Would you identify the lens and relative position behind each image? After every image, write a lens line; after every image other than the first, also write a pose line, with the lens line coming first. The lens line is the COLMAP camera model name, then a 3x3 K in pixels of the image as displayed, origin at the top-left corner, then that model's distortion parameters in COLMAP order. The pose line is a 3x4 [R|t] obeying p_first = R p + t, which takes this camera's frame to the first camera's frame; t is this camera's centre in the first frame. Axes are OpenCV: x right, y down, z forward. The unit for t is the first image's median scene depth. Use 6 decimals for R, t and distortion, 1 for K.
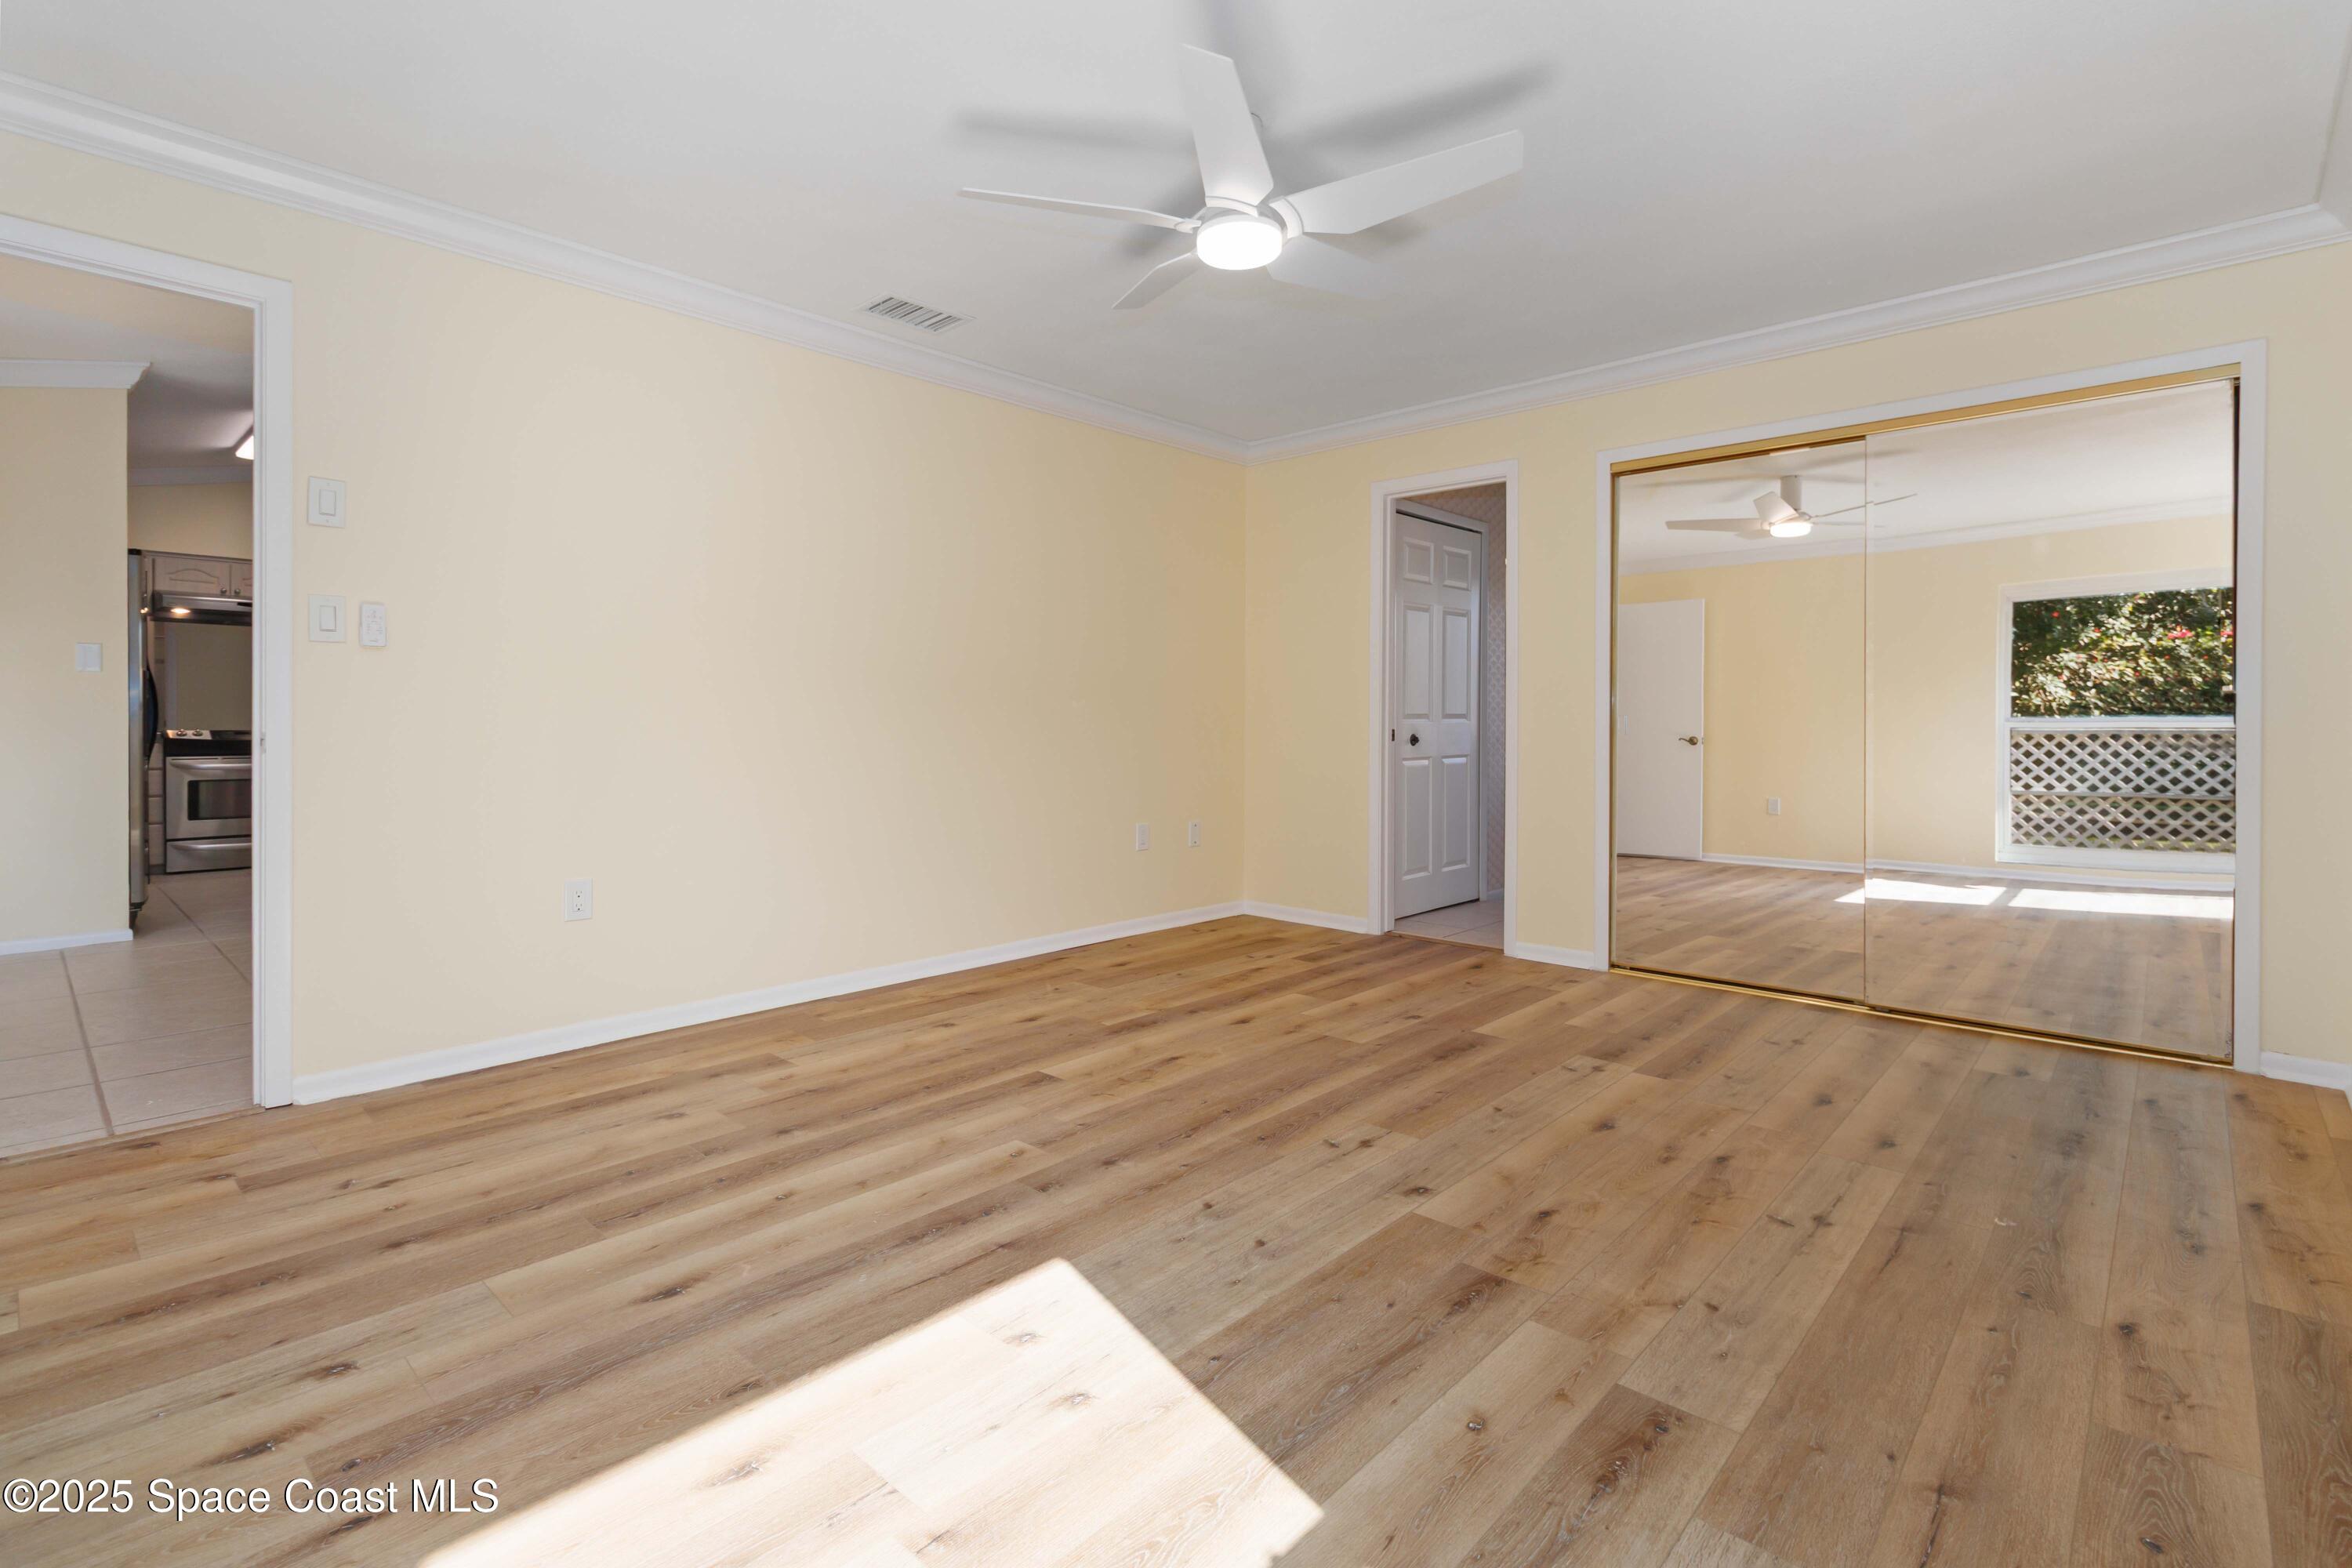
lens RADIAL K [[1080.7, 0, 1180.3], [0, 1080.7, 731.8], [0, 0, 1]] dist [0.000006, 0.000051]
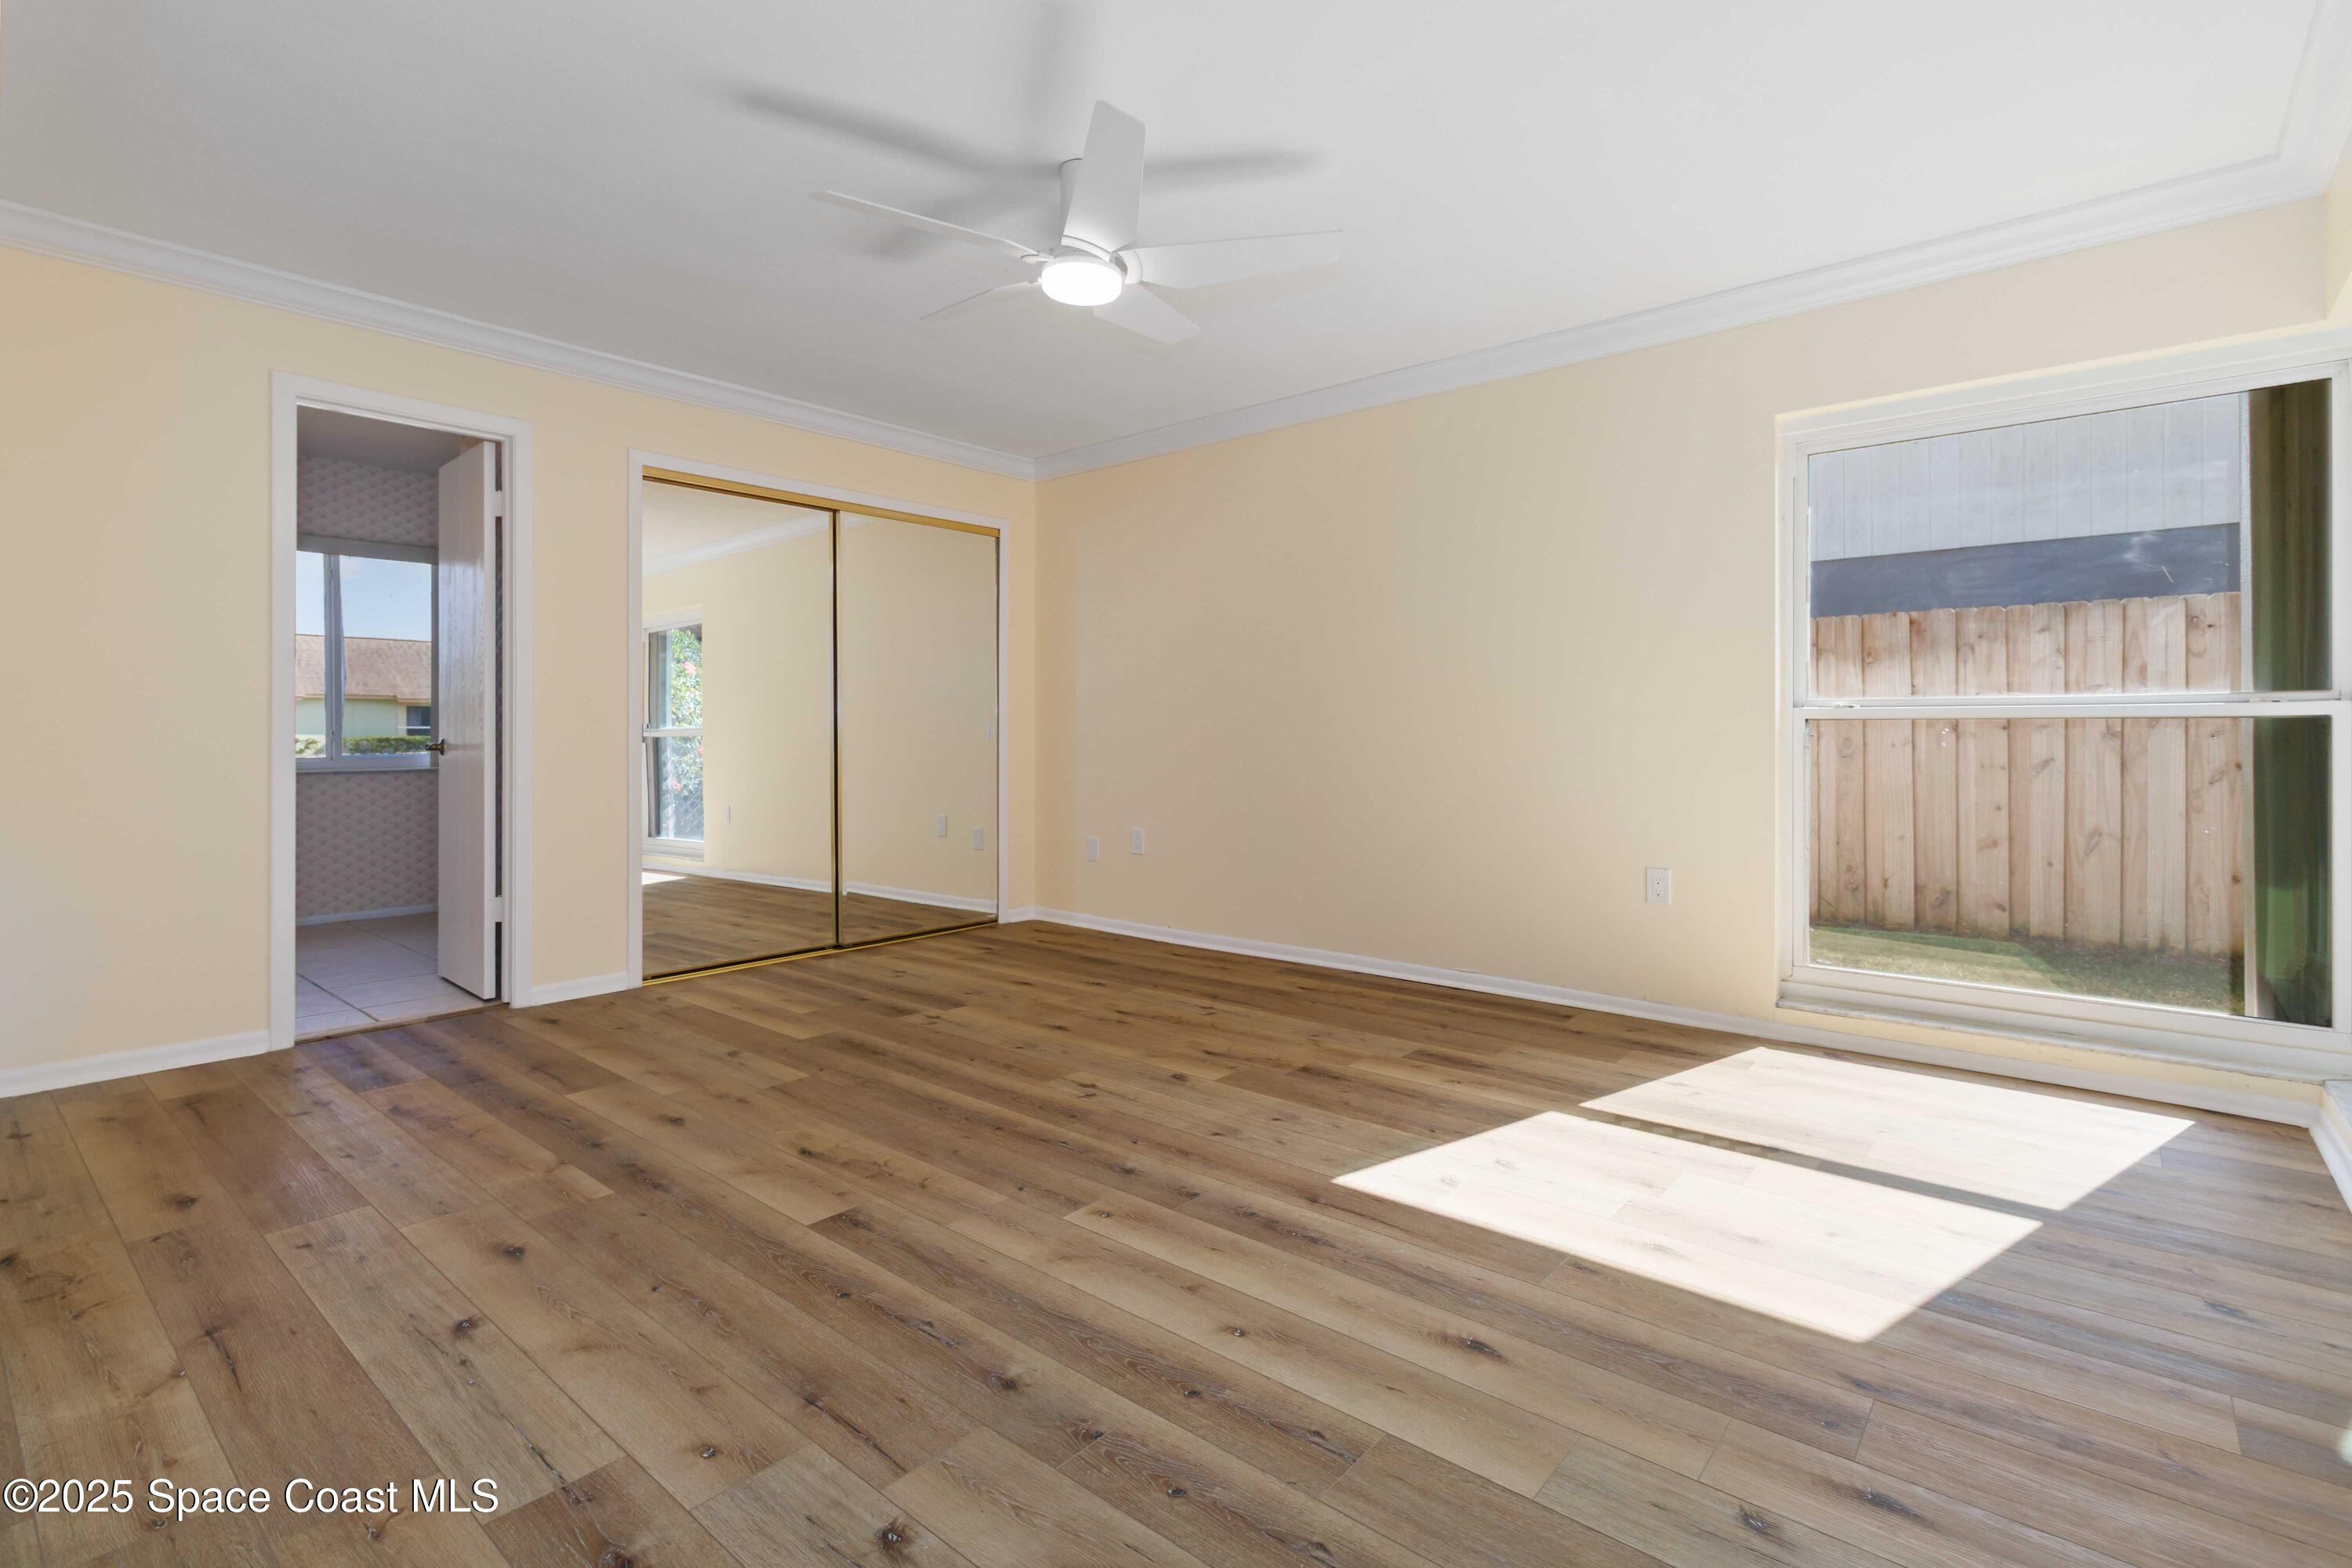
lens RADIAL K [[1120.2, 0, 1182.9], [0, 1120.2, 731.0], [0, 0, 1]] dist [0.000440, 0.000280]
pose [[-0.048078, -0.003387, 0.998838, -1.158187], [0.011464, 0.999927, 0.003942, -0.005017], [-0.998778, 0.011640, -0.048036, 1.063050]]
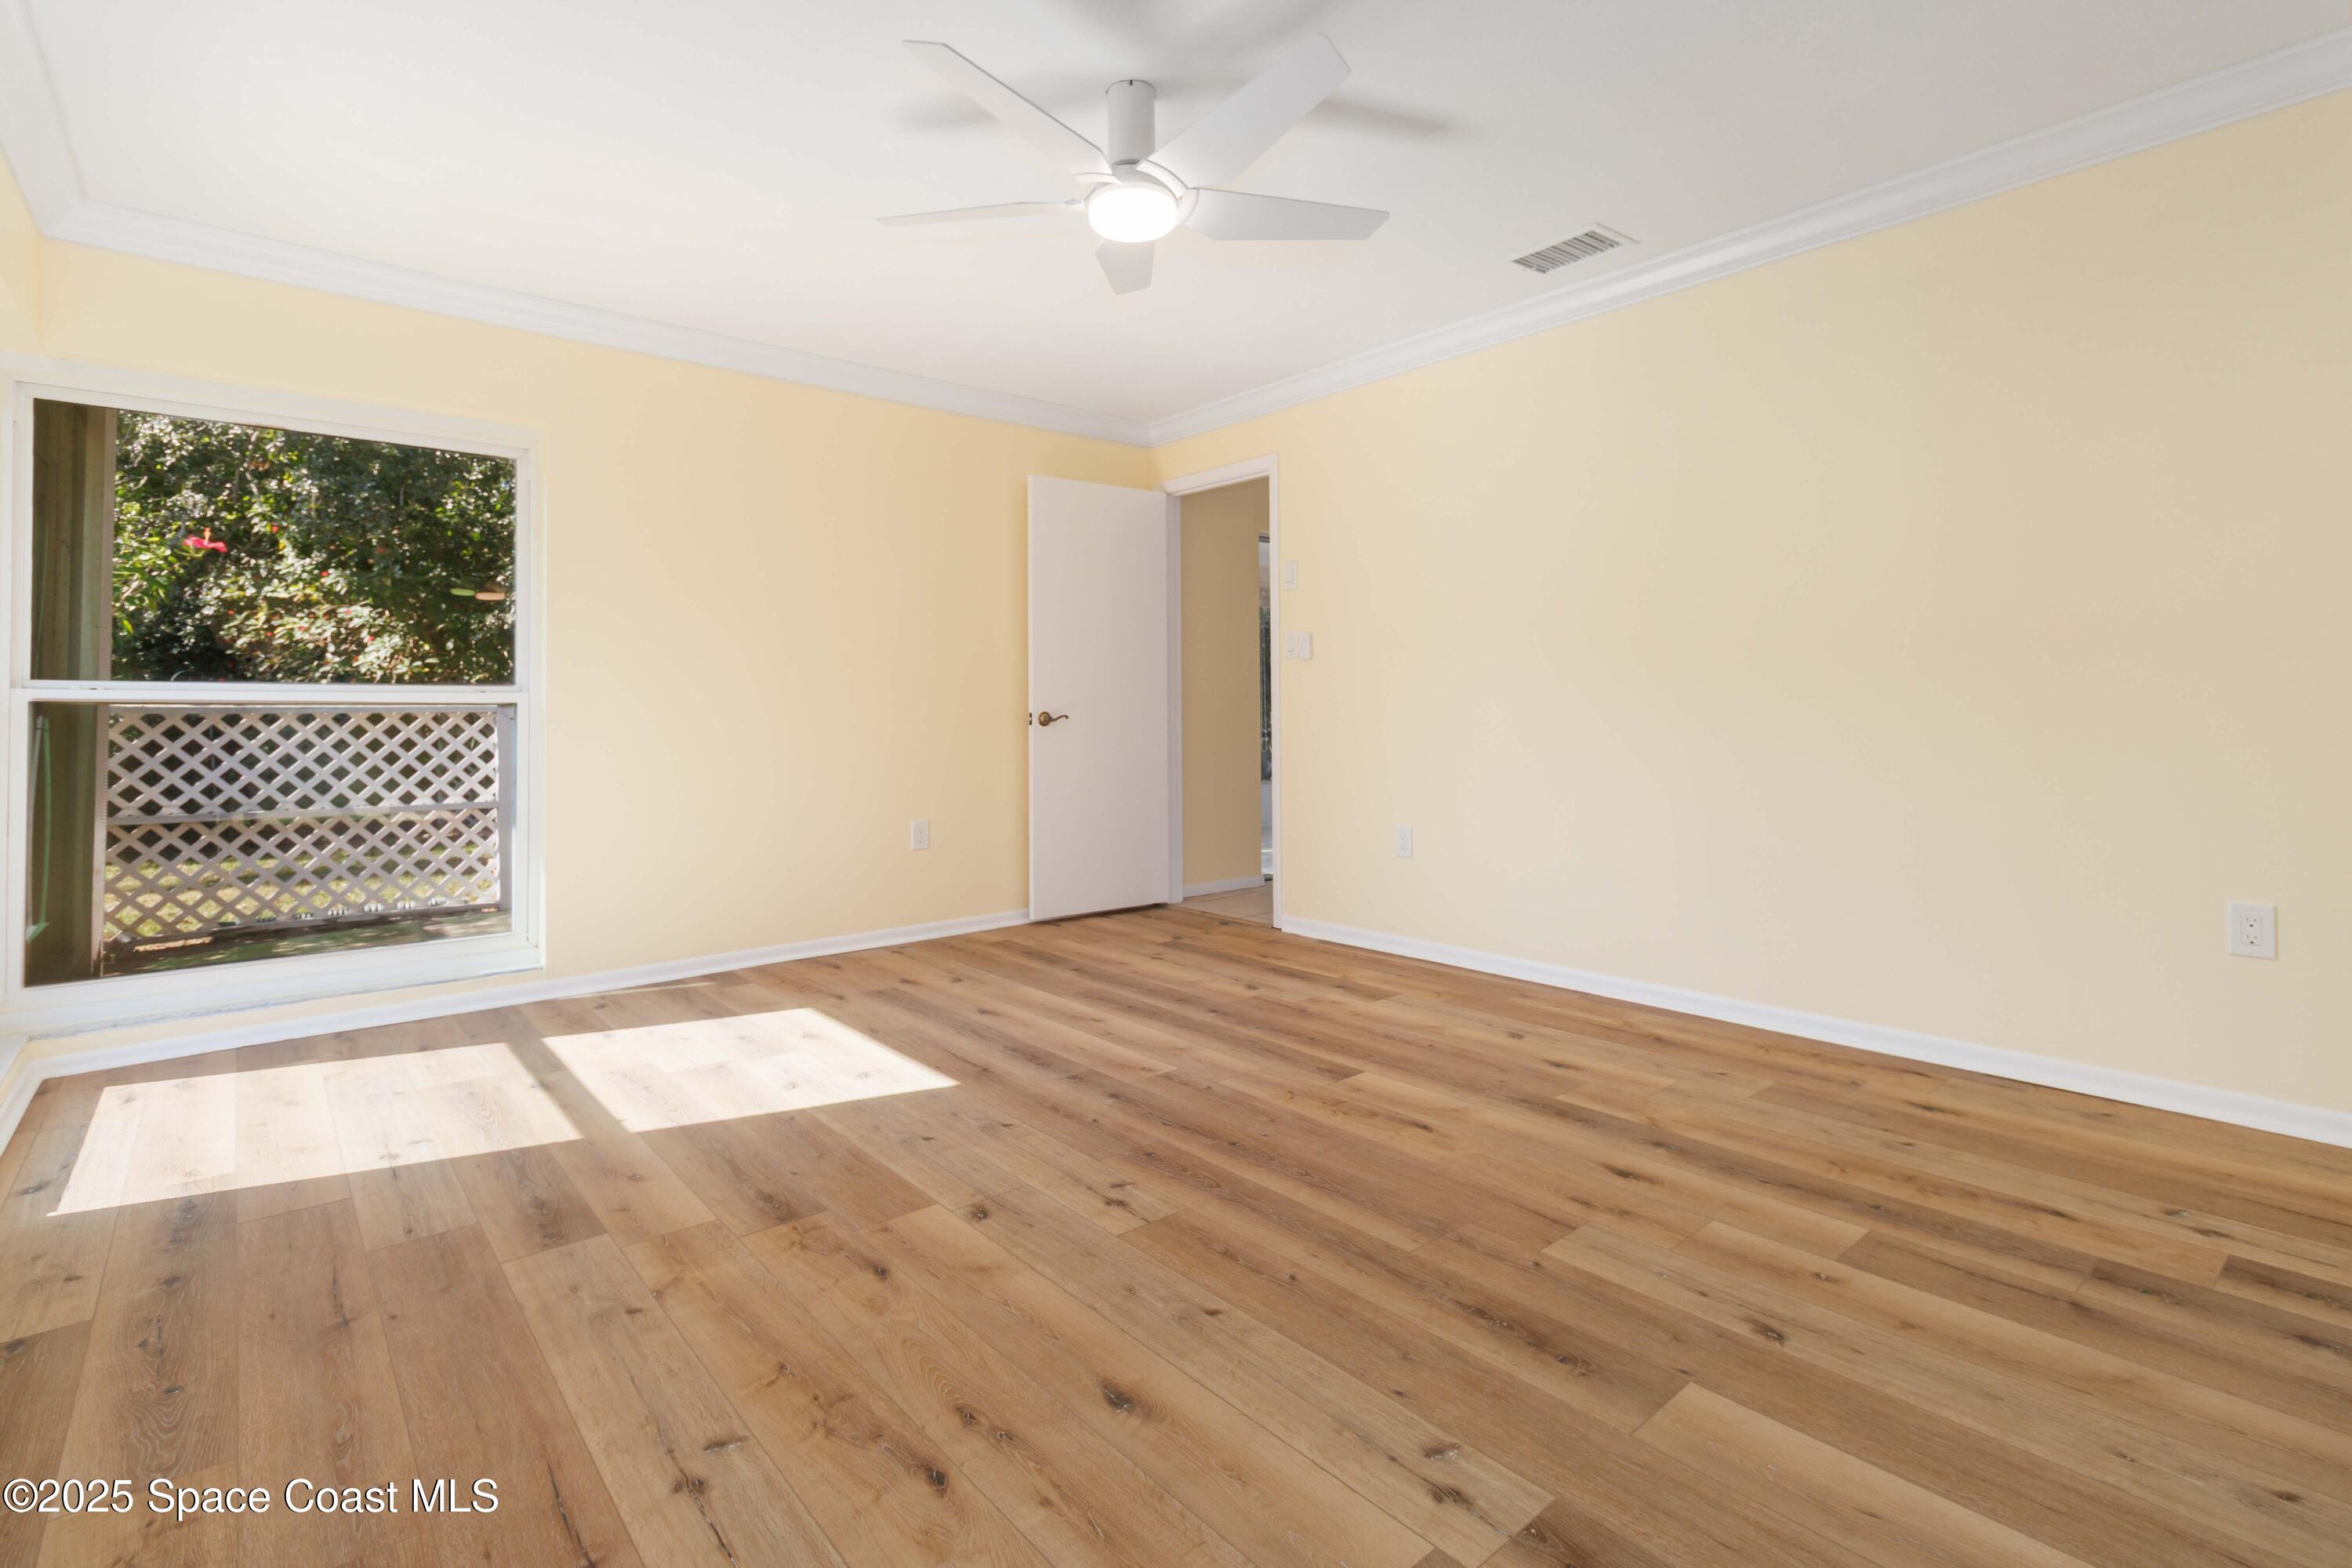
lens RADIAL K [[1120.2, 0, 1182.9], [0, 1120.2, 731.0], [0, 0, 1]] dist [0.000440, 0.000280]
pose [[-0.118228, 0.019729, -0.992791, 1.133516], [-0.001636, 0.999797, 0.020063, 0.000861], [0.992985, 0.003996, -0.118171, 1.286978]]
